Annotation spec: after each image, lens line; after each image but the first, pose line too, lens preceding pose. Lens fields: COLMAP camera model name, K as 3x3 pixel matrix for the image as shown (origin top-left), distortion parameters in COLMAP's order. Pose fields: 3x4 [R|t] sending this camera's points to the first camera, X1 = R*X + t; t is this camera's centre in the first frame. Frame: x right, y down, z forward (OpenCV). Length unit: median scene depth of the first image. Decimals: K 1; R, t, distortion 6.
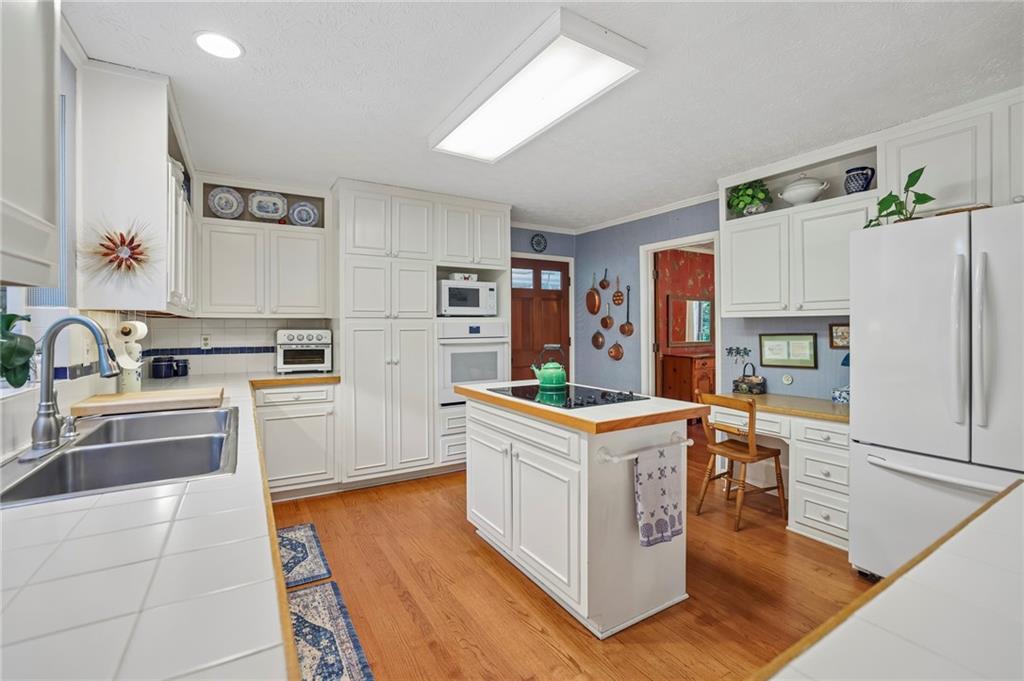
lens RADIAL K [[438.3, 0, 510.5], [0, 438.3, 327.8], [0, 0, 1]] dist [-0.047673, 0.000357]
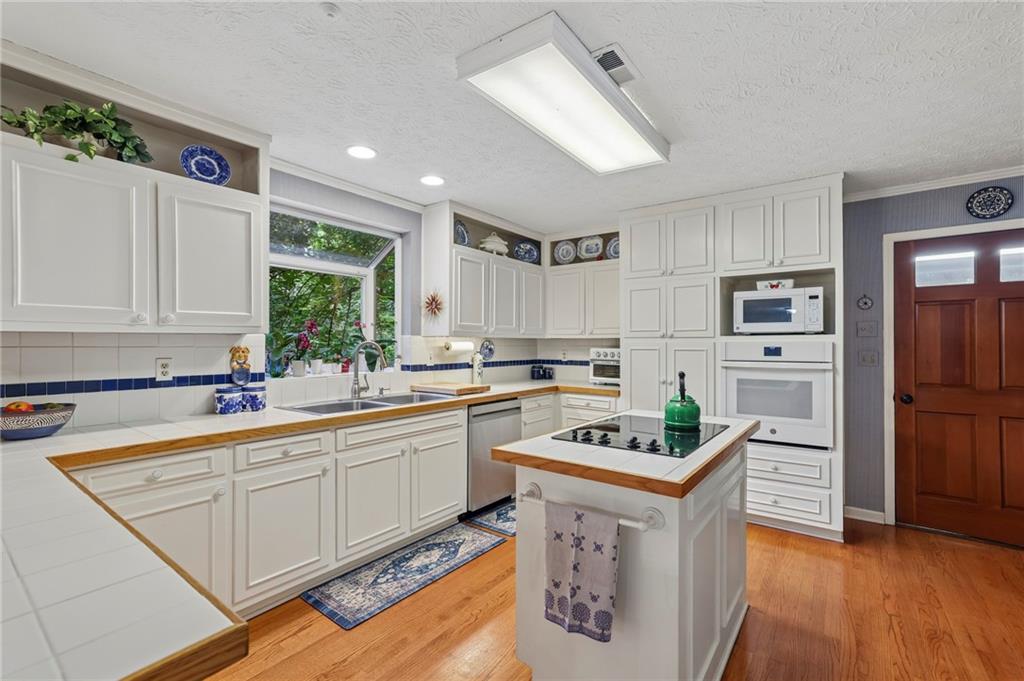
lens RADIAL K [[444.6, 0, 512.0], [0, 444.6, 340.5], [0, 0, 1]] dist [-0.016845, 0.000300]
pose [[0.379994, 0.000105, -0.924989, 0.532448], [-0.005601, 0.999982, -0.002188, -0.011674], [0.924972, 0.006012, 0.379988, 0.301855]]
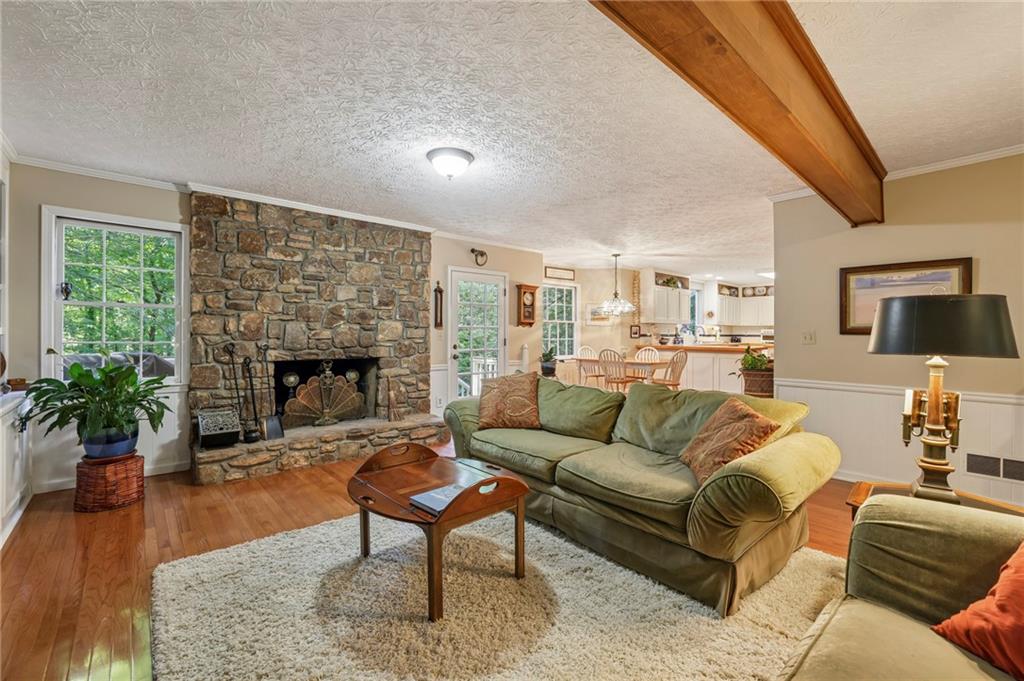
lens RADIAL K [[444.6, 0, 512.0], [0, 444.6, 340.5], [0, 0, 1]] dist [-0.016845, 0.000300]
pose [[0.188919, 0.011490, -0.981925, 2.315590], [-0.008697, 0.999912, 0.010027, 0.070079], [0.981954, 0.006645, 0.189003, -1.434085]]
